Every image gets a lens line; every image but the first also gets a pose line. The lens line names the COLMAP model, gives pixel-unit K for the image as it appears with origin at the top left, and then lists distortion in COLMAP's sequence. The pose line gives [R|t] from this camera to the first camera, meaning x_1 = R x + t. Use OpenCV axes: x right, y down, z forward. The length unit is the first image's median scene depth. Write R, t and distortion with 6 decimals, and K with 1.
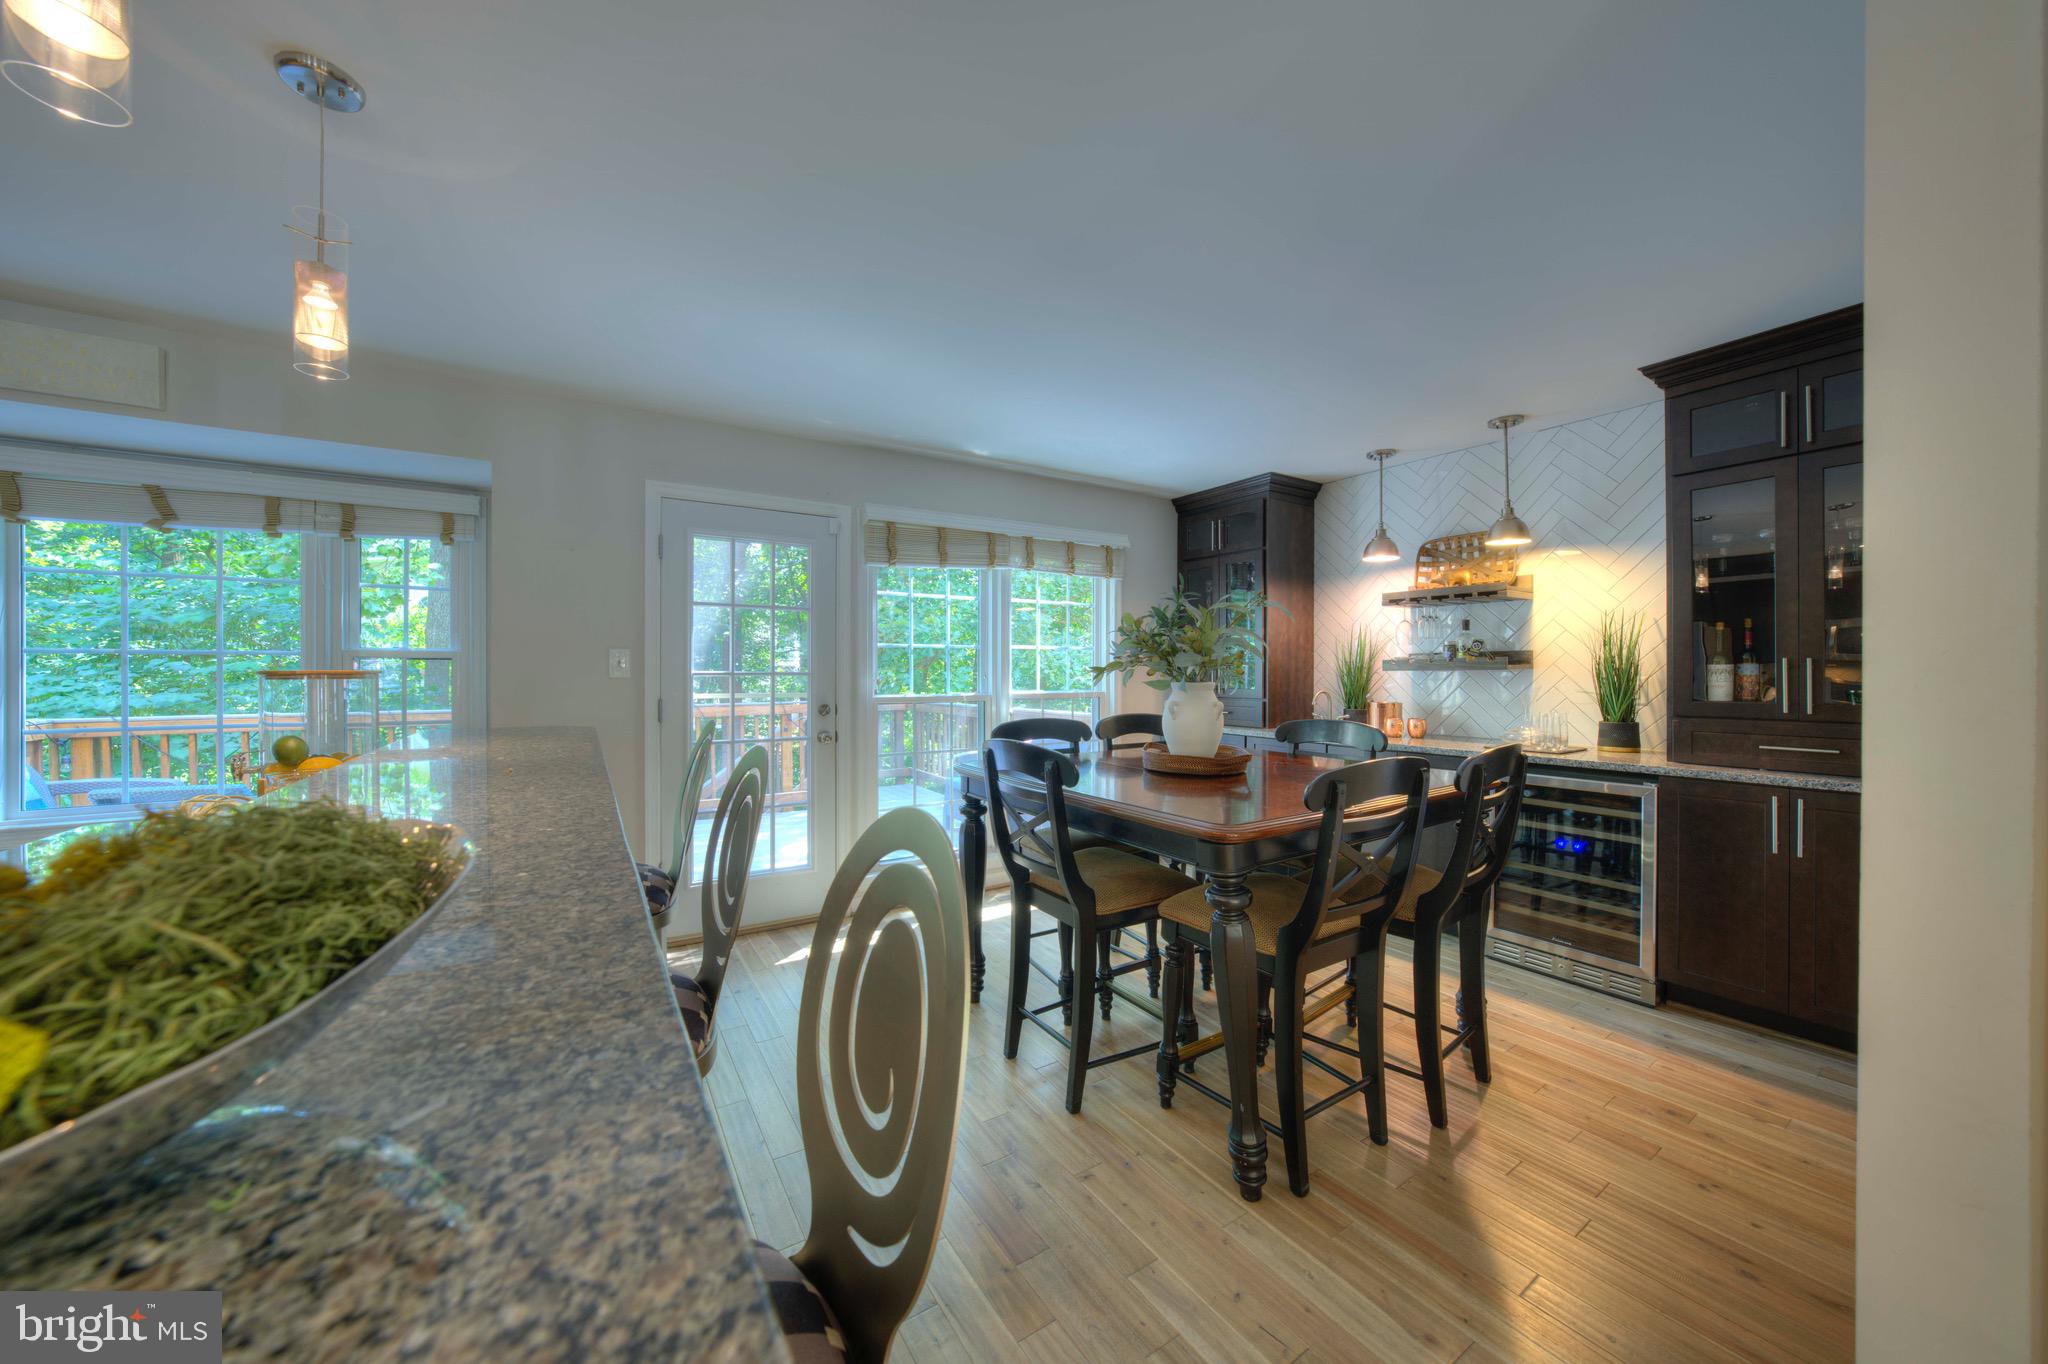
lens RADIAL K [[703.4, 0, 1030.8], [0, 703.4, 674.5], [0, 0, 1]] dist [-0.022998, 0.002012]
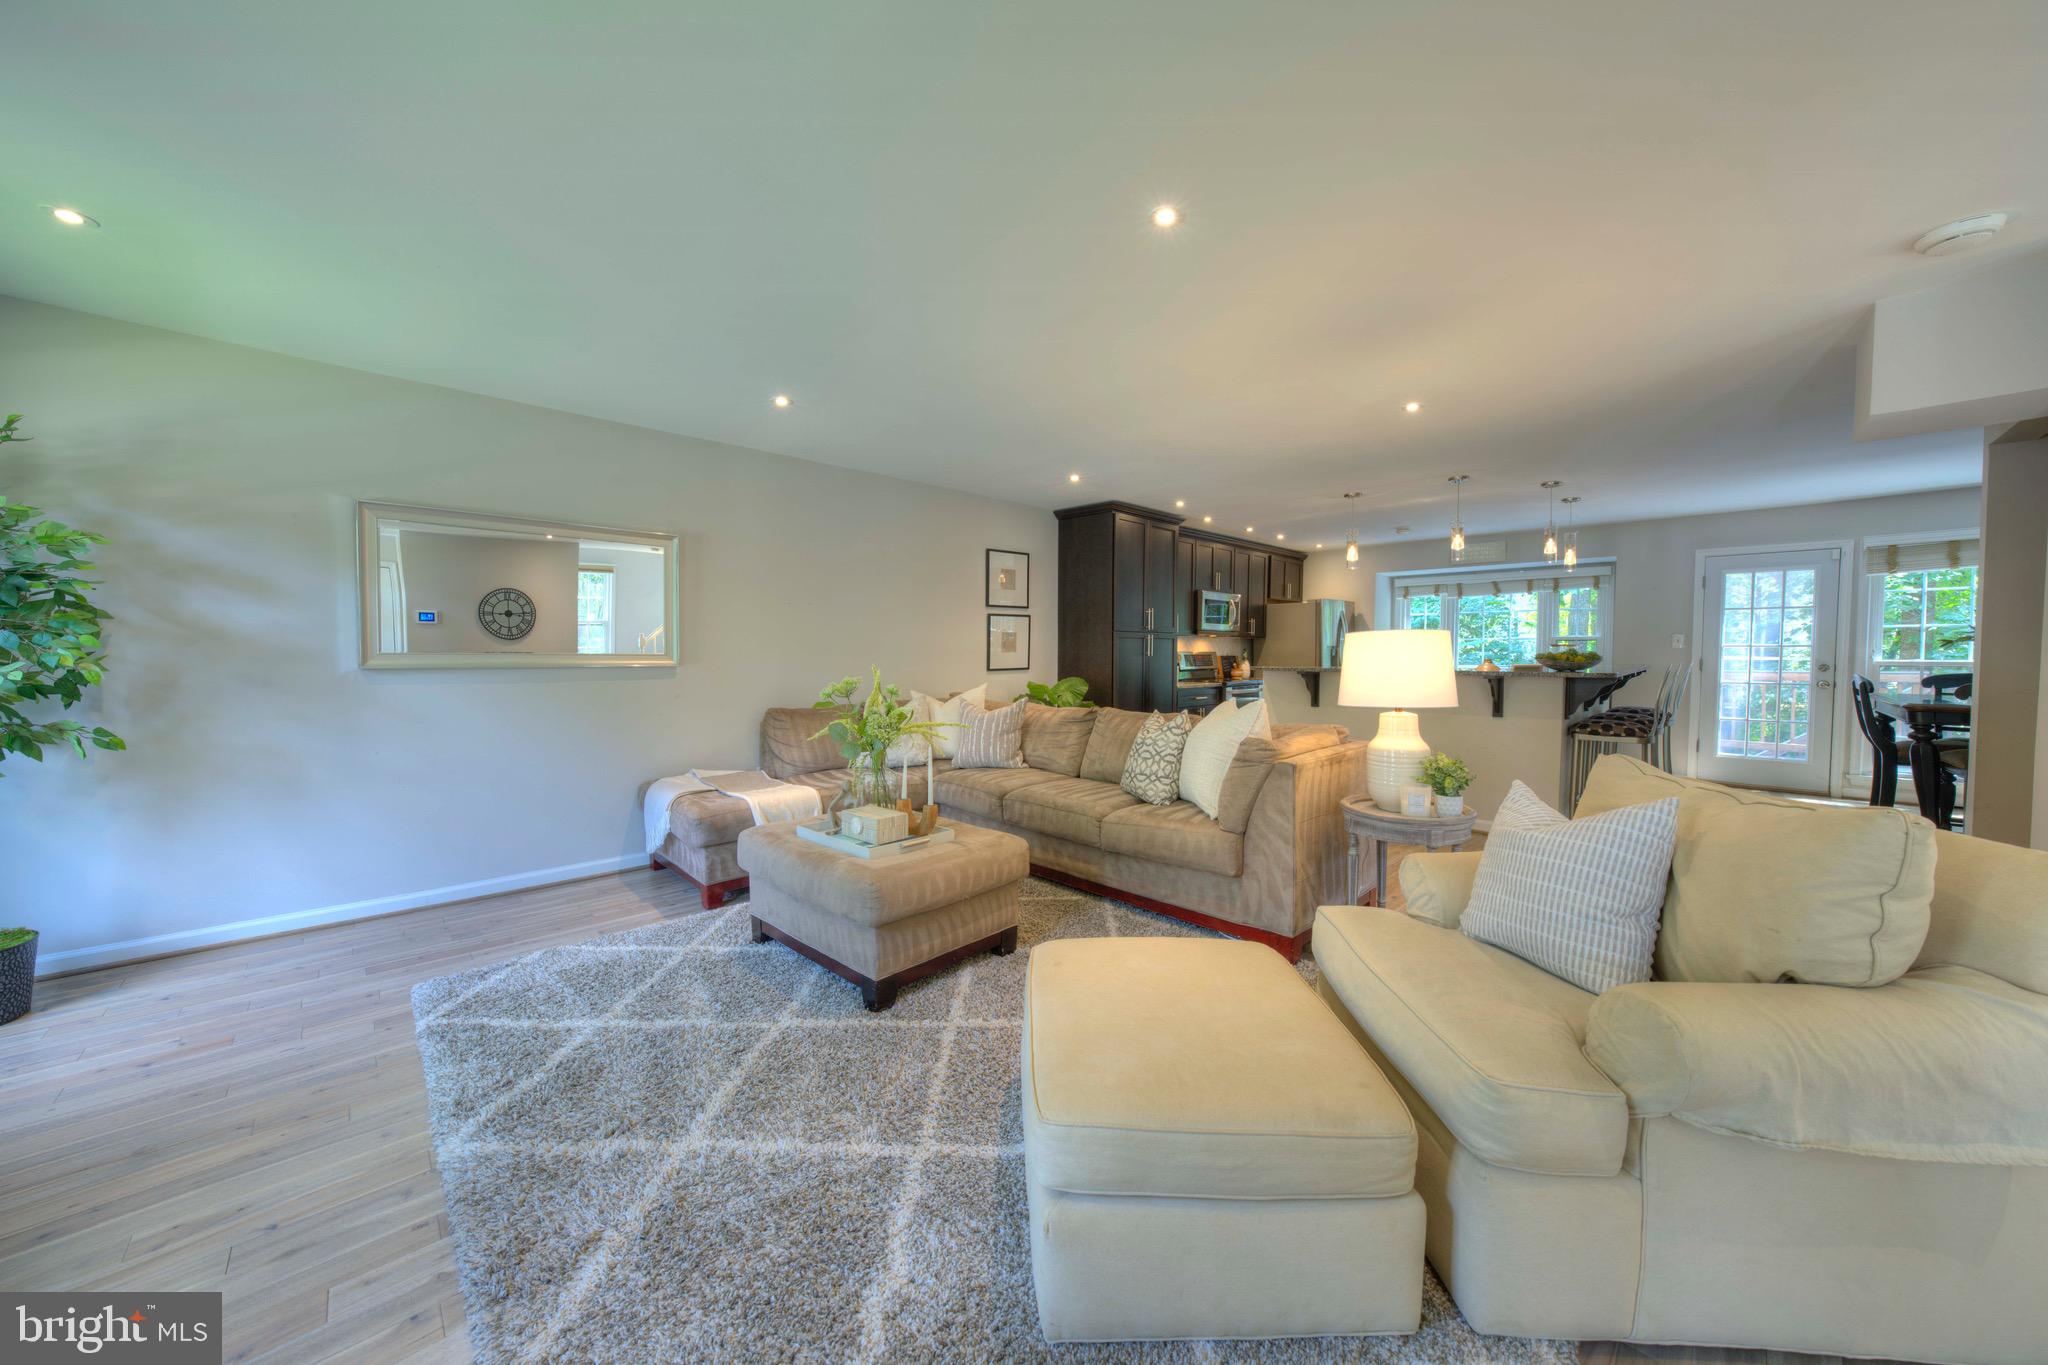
lens RADIAL K [[703.4, 0, 1018.0], [0, 703.4, 677.3], [0, 0, 1]] dist [-0.022998, 0.002012]
pose [[0.189321, 0.035965, -0.981256, 0.966062], [-0.005977, 0.999353, 0.035476, 0.028132], [0.981897, -0.000852, 0.189413, -1.206554]]
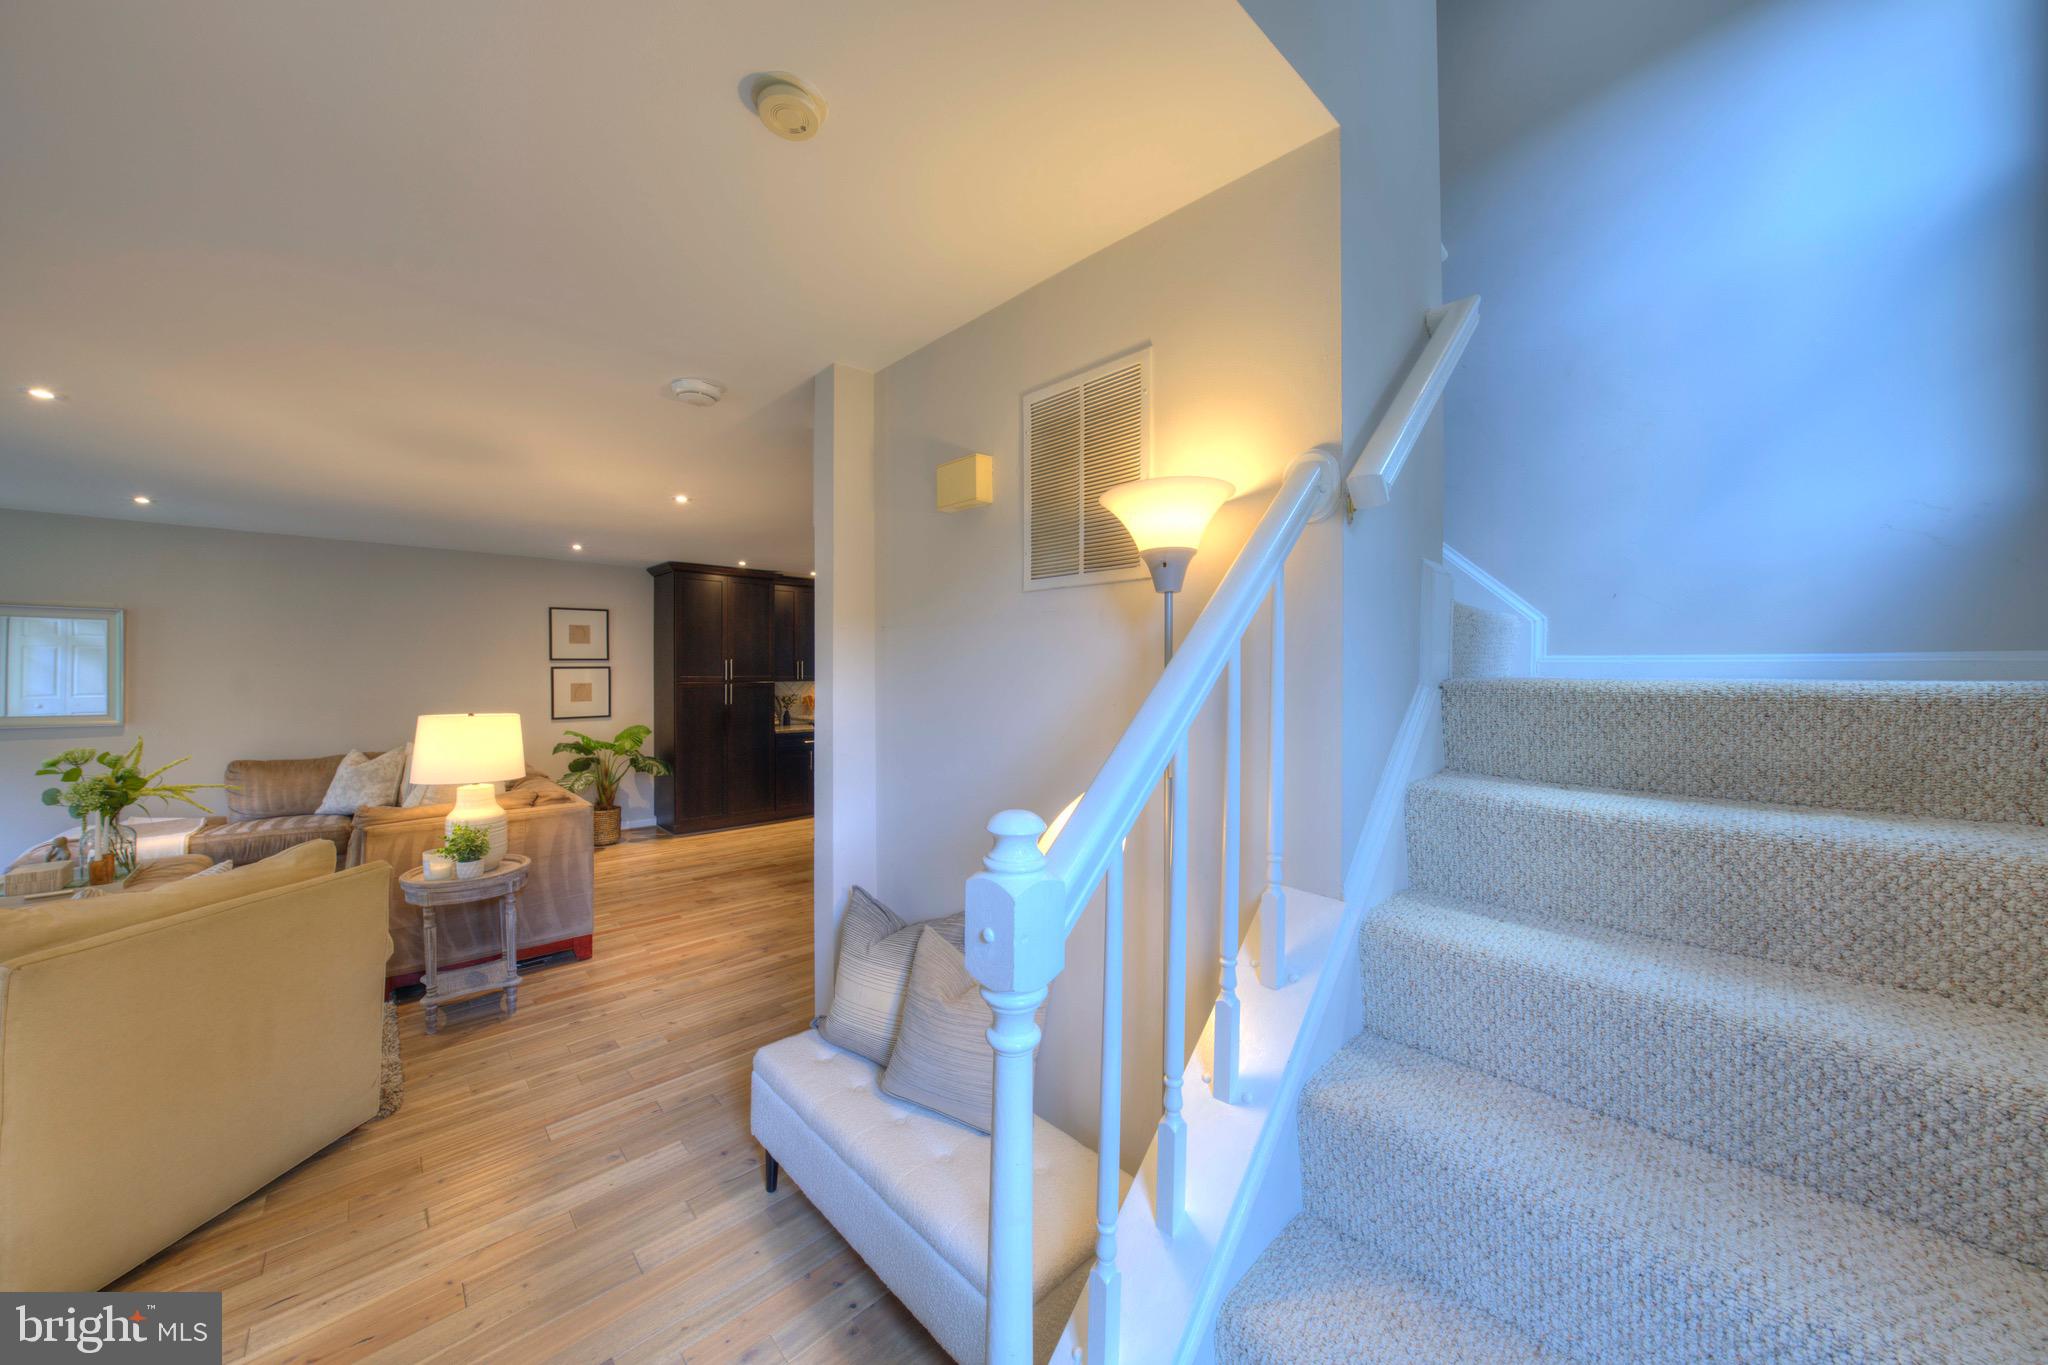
lens RADIAL K [[703.4, 0, 1013.9], [0, 703.4, 685.6], [0, 0, 1]] dist [-0.022998, 0.002012]
pose [[0.174836, 0.020551, -0.984383, 1.275438], [-0.009934, 0.999768, 0.019107, -0.058586], [0.984547, 0.006439, 0.175000, -0.118274]]
